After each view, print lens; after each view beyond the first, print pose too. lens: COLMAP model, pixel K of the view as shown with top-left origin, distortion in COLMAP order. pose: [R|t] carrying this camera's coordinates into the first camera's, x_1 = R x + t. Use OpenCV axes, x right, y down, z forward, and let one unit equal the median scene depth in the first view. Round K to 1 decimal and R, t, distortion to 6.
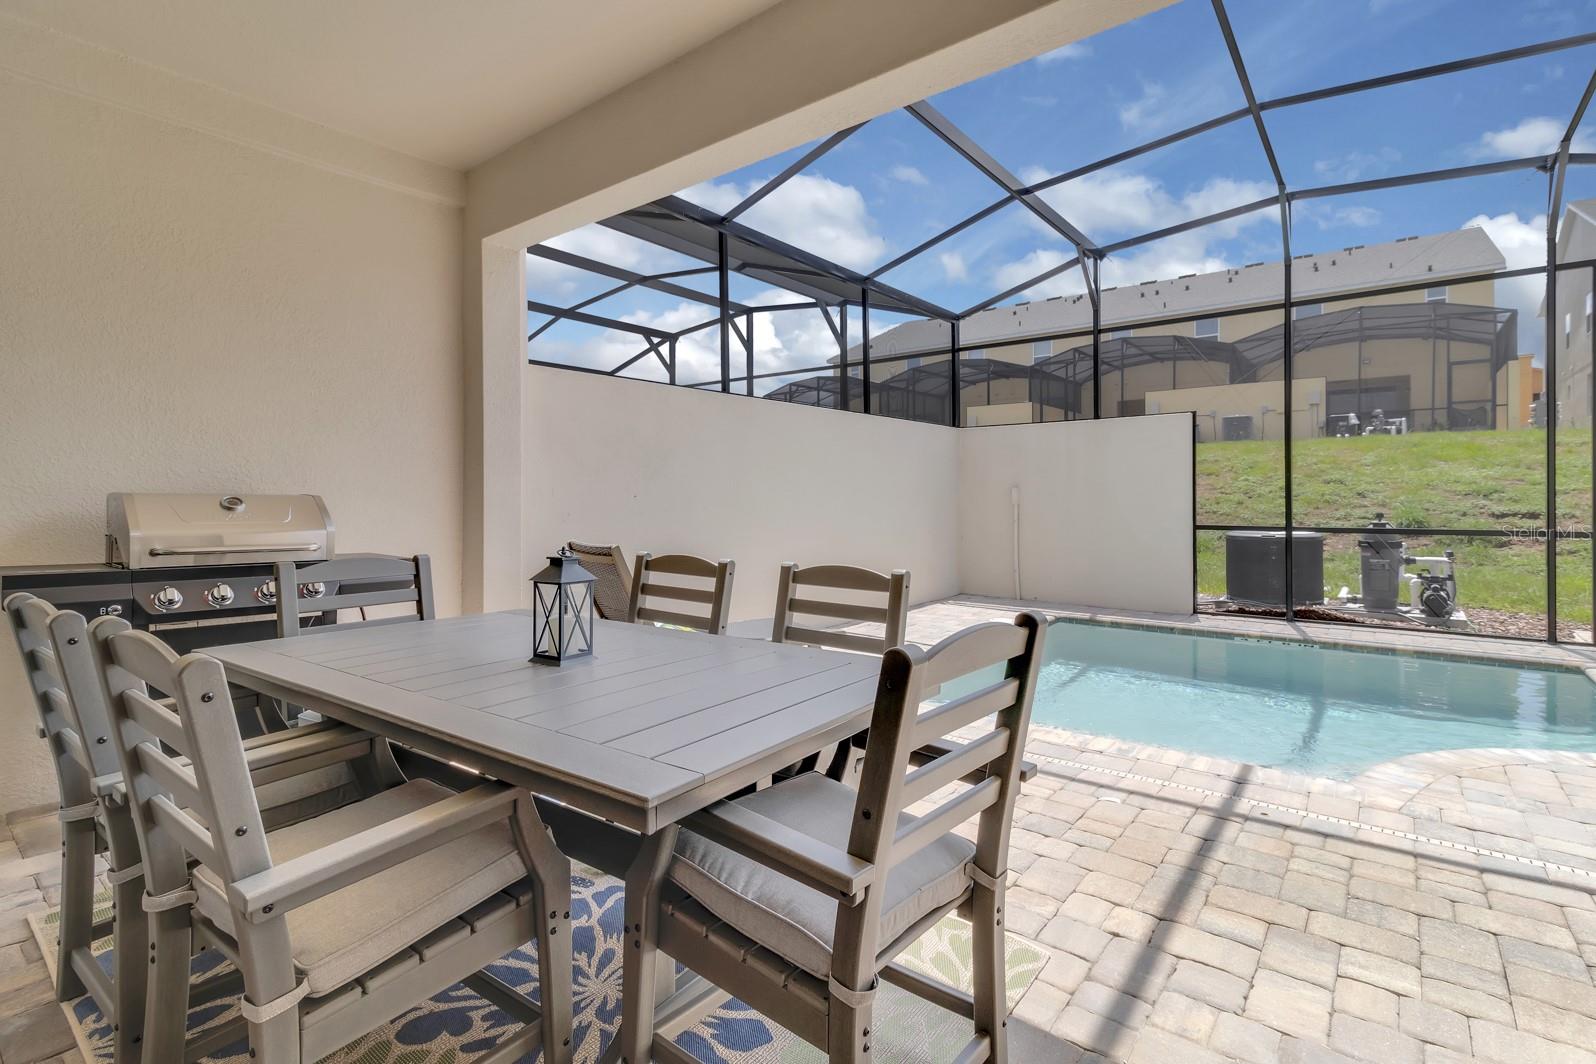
lens RADIAL K [[741.6, 0, 801.0], [0, 741.6, 491.7], [0, 0, 1]] dist [0.001536, 0.000860]
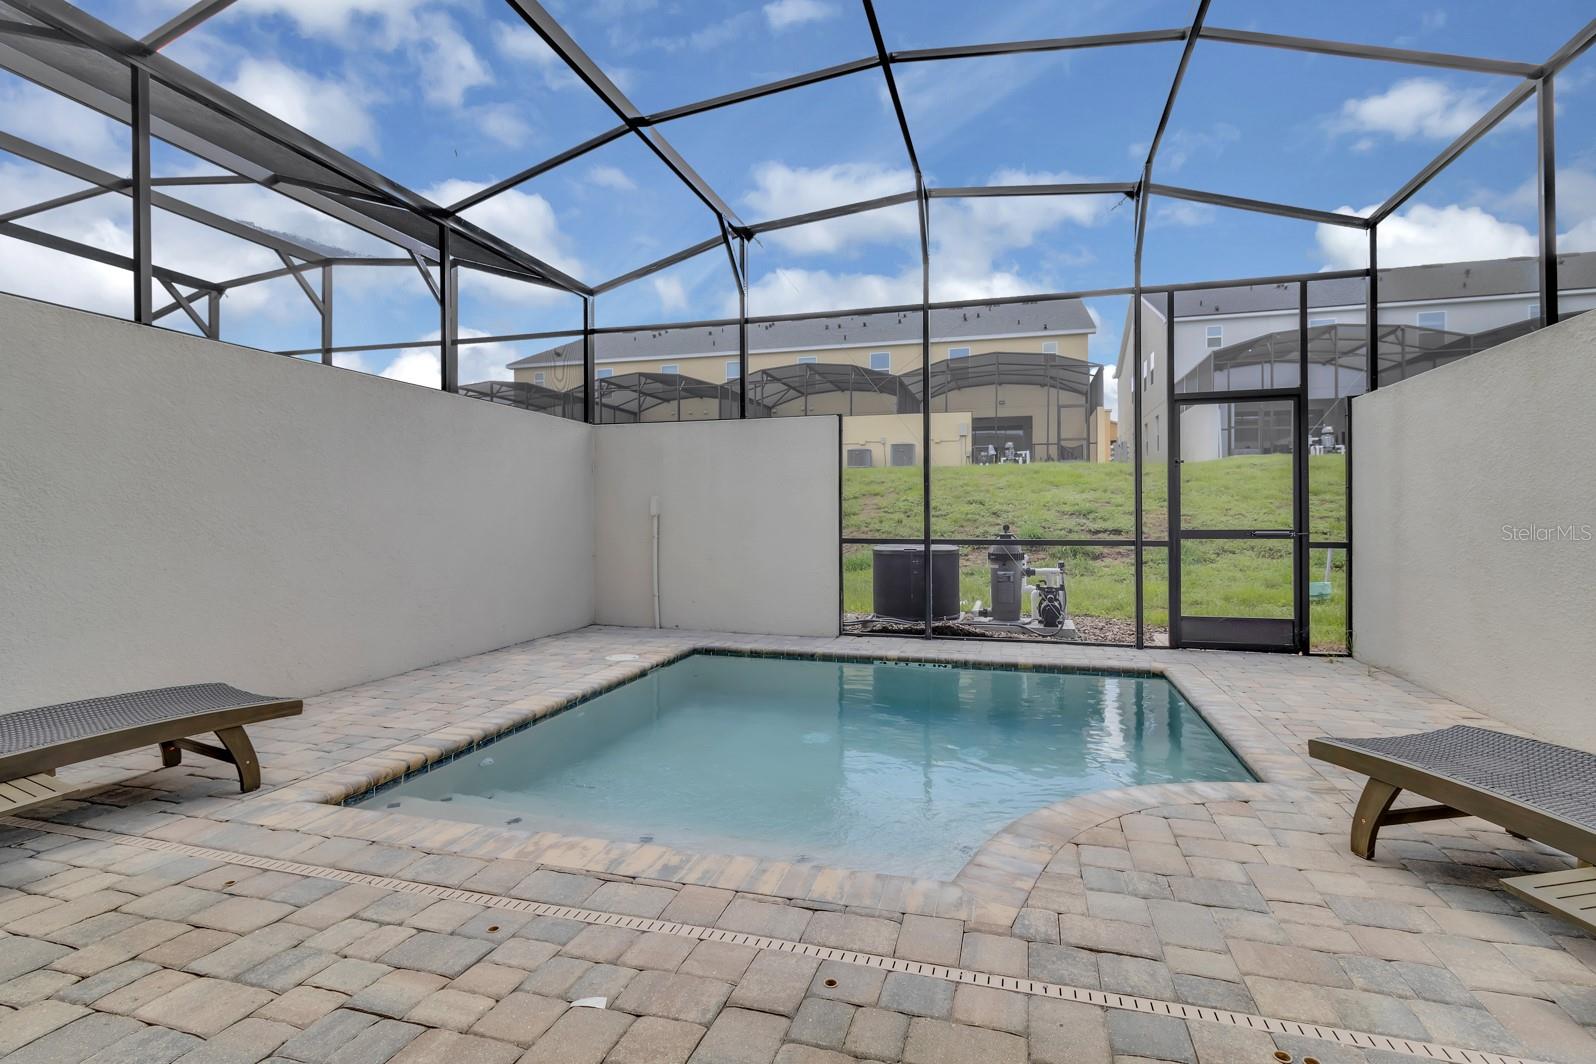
lens RADIAL K [[741.6, 0, 801.0], [0, 741.6, 491.7], [0, 0, 1]] dist [0.001536, 0.000860]
pose [[0.927273, 0.019617, 0.373873, 0.141762], [-0.007391, 0.999391, -0.034107, 0.018901], [-0.374314, 0.028864, 0.926853, 0.167109]]
